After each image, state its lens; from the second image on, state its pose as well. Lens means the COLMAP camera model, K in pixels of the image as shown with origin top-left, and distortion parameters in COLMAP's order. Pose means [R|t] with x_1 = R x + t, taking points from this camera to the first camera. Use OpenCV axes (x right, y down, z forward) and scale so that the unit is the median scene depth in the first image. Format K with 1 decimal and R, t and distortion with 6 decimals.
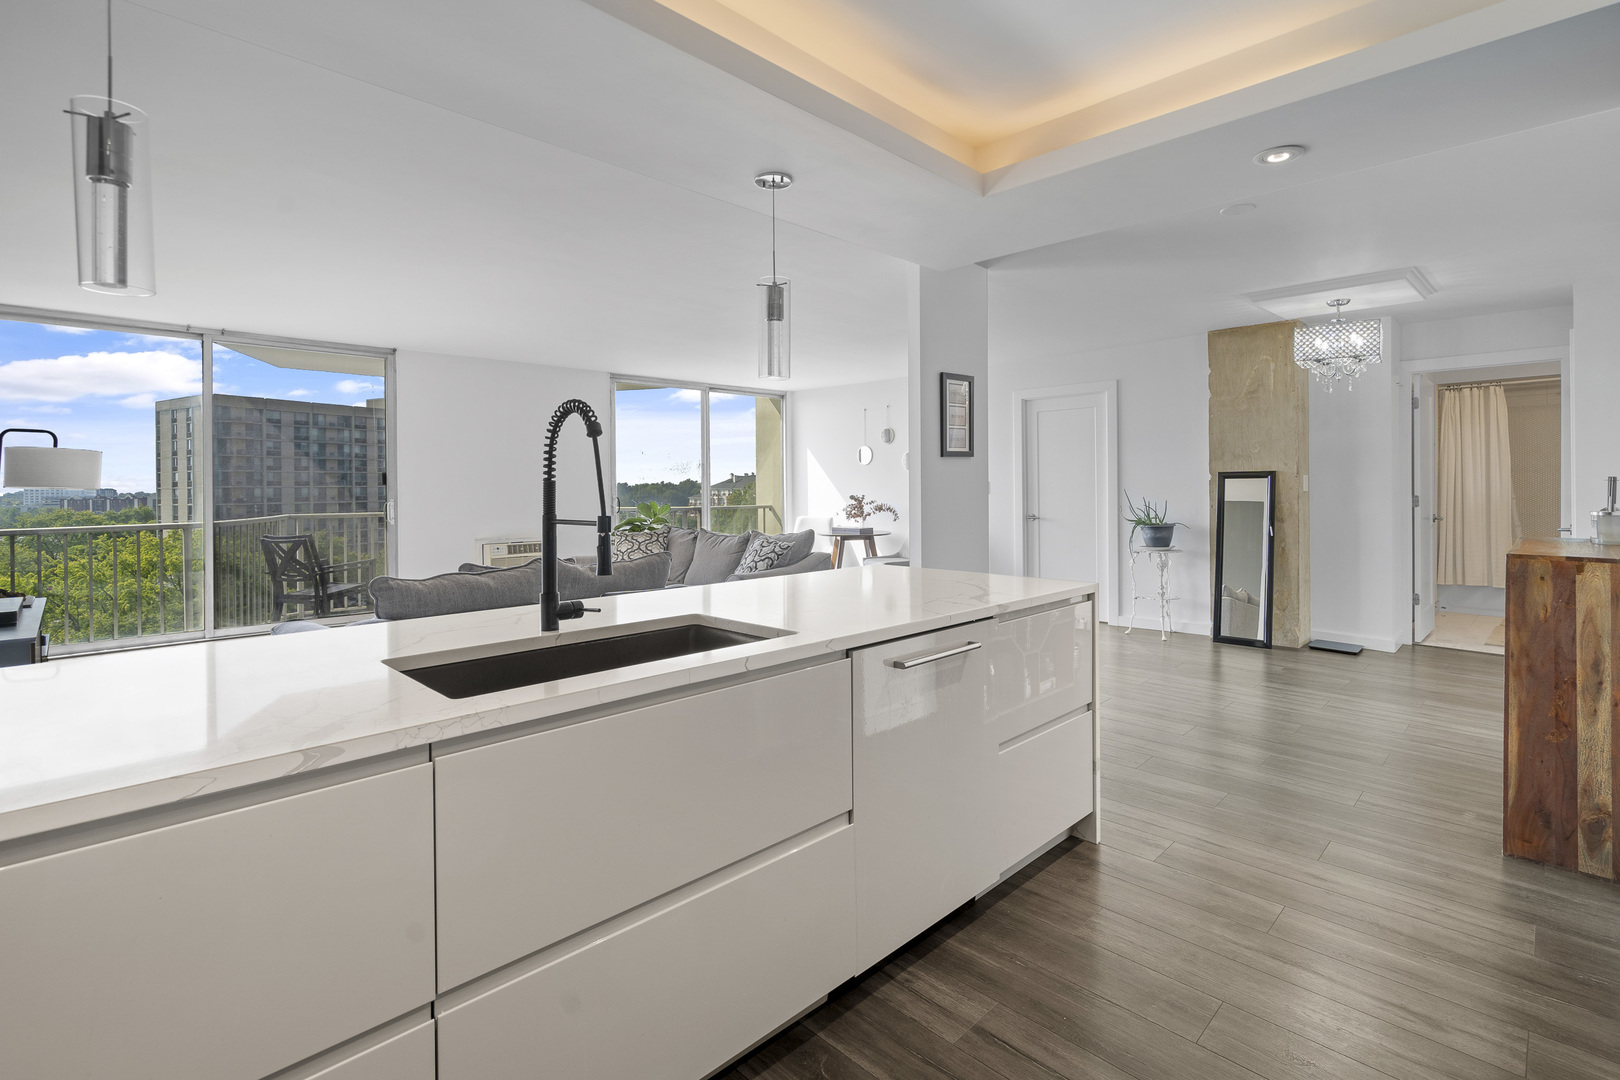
lens RADIAL K [[749.9, 0, 807.8], [0, 749.9, 484.2], [0, 0, 1]] dist [-0.005018, 0.001134]
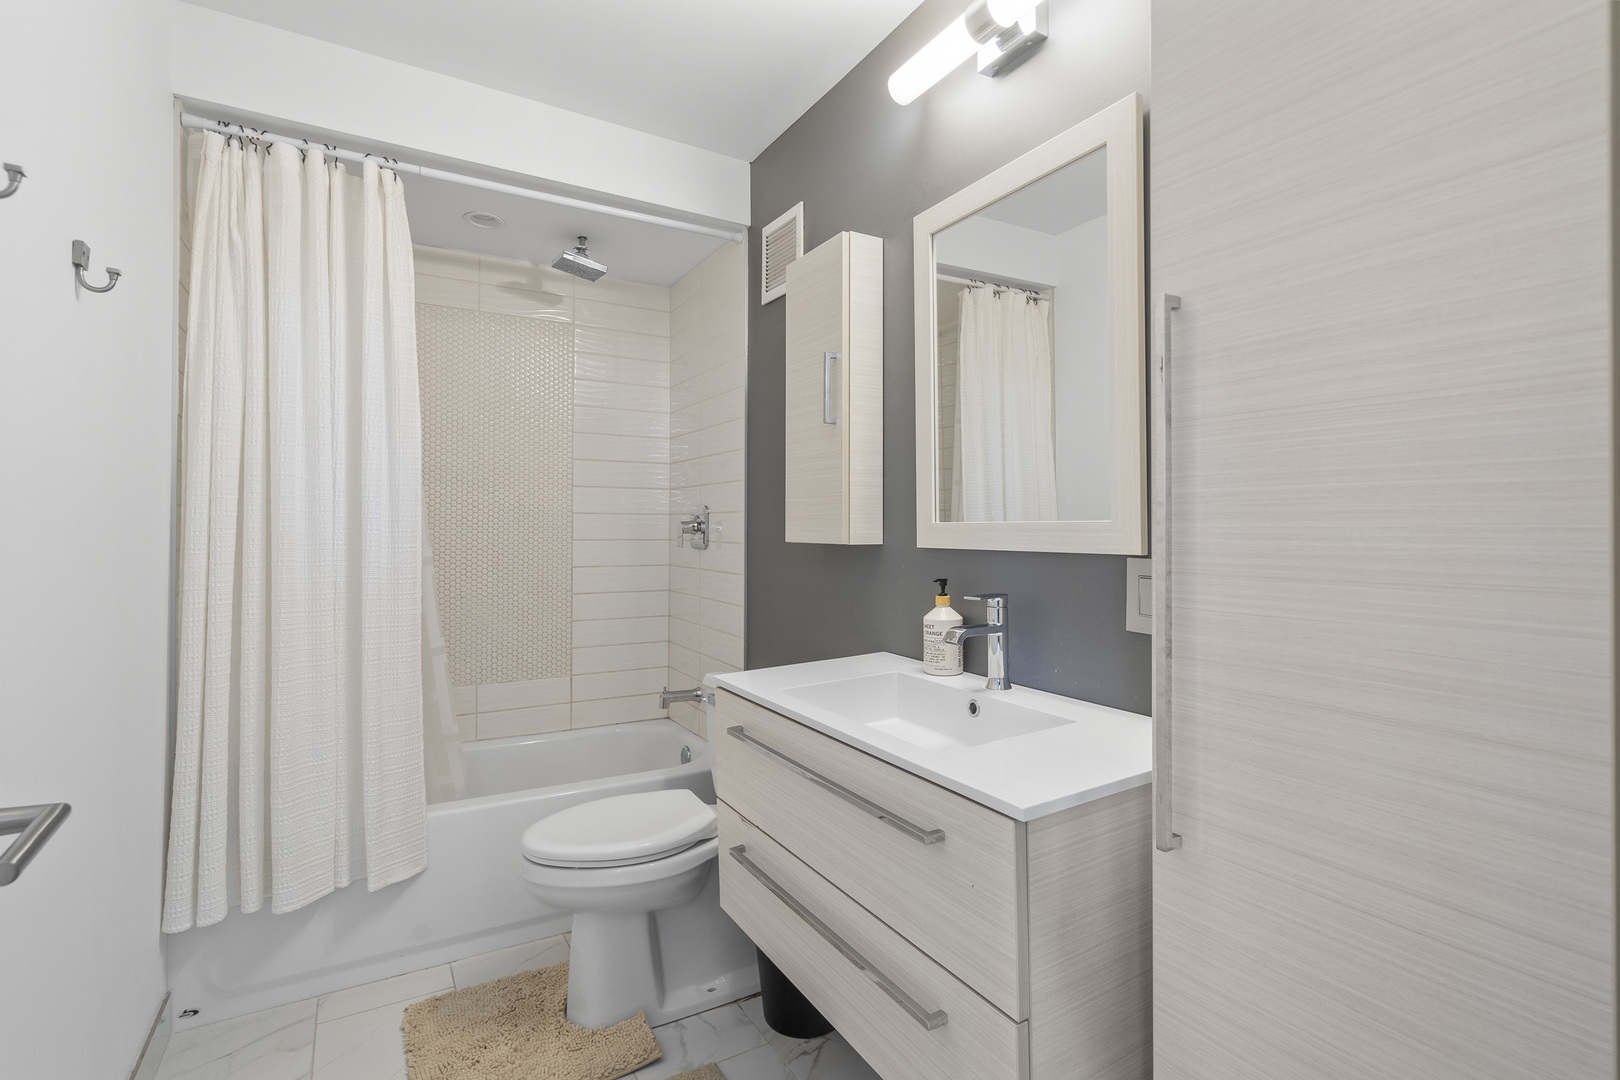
lens RADIAL K [[749.9, 0, 814.4], [0, 749.9, 530.2], [0, 0, 1]] dist [-0.005018, 0.001134]
pose [[0.221630, 0.012301, 0.975053, 0.670346], [-0.006225, 0.999918, -0.011200, 0.009403], [-0.975111, -0.003587, 0.221689, 0.763743]]
